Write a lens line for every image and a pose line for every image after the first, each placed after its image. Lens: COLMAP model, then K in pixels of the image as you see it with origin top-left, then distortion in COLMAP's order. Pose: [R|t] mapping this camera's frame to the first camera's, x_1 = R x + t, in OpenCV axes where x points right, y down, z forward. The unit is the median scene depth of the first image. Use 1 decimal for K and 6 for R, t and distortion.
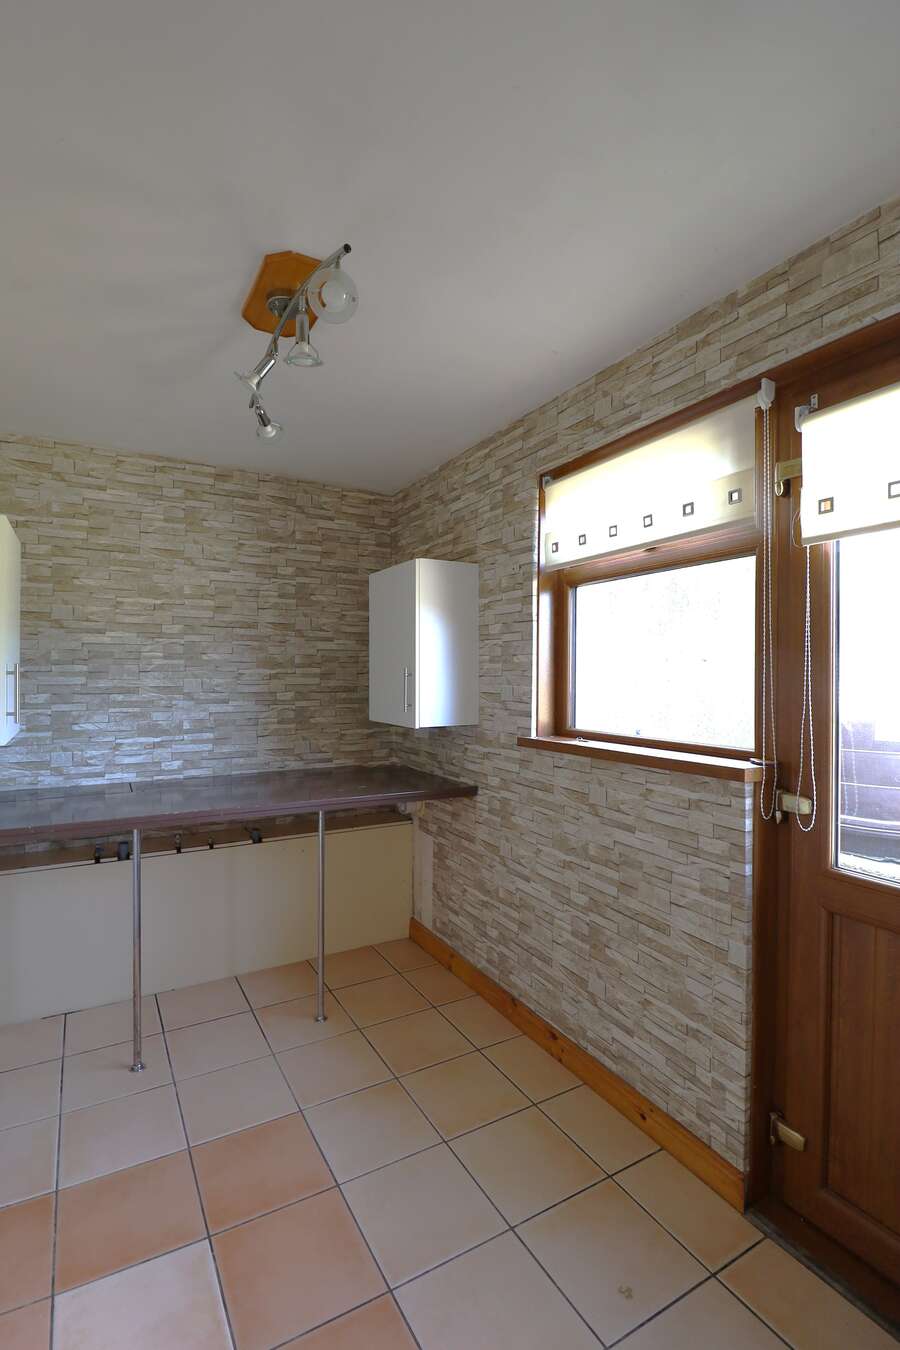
lens RADIAL K [[621.3, 0, 439.6], [0, 621.3, 676.3], [0, 0, 1]] dist [0.001956, -0.013760]
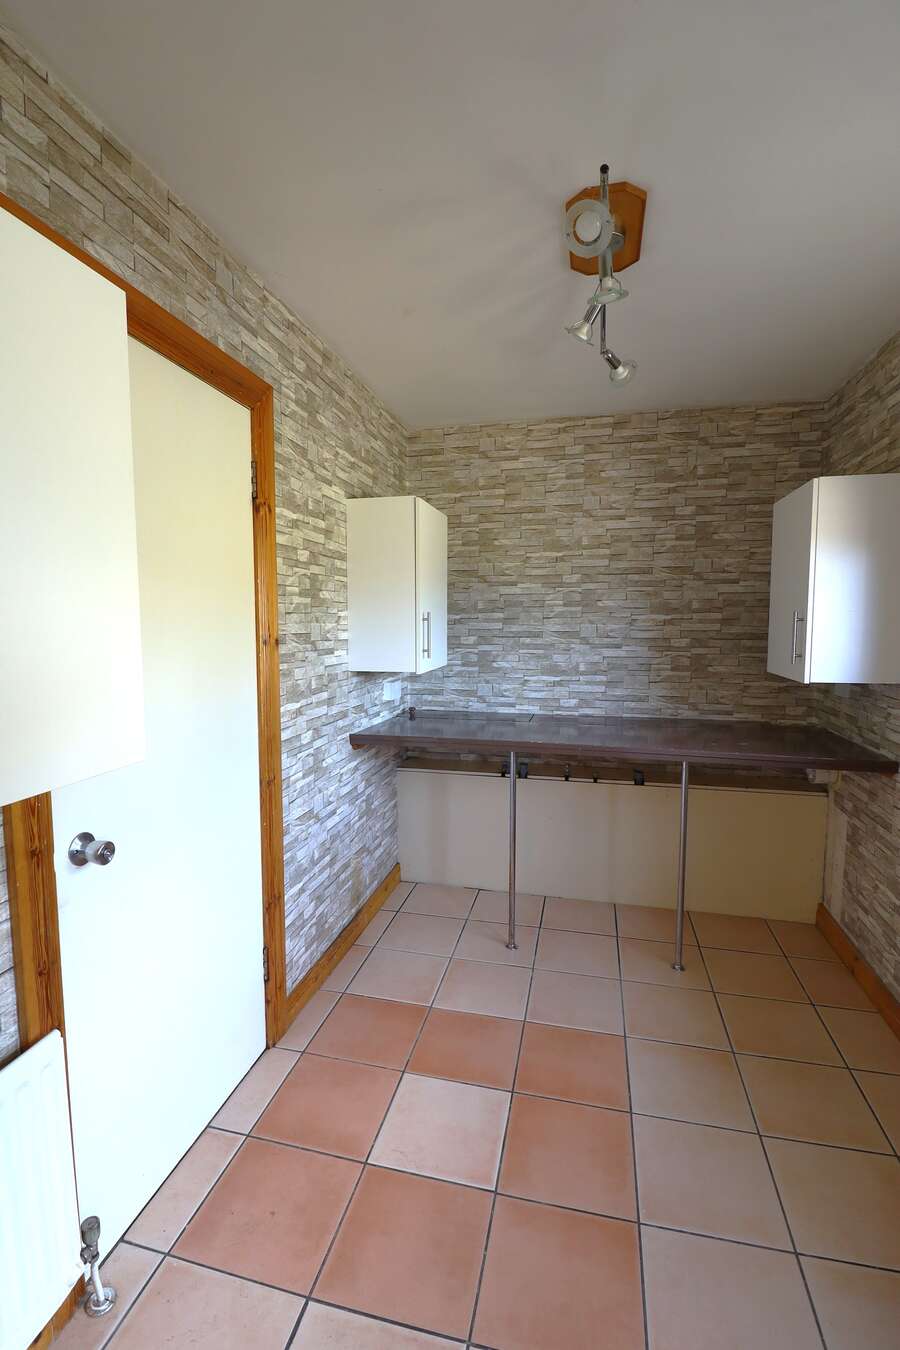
lens RADIAL K [[621.3, 0, 439.6], [0, 621.3, 676.3], [0, 0, 1]] dist [0.001956, -0.013760]
pose [[0.729818, 0.057706, -0.681202, 0.153844], [0.000843, 0.996354, 0.085307, 0.001478], [0.683641, -0.062833, 0.727108, 0.039000]]
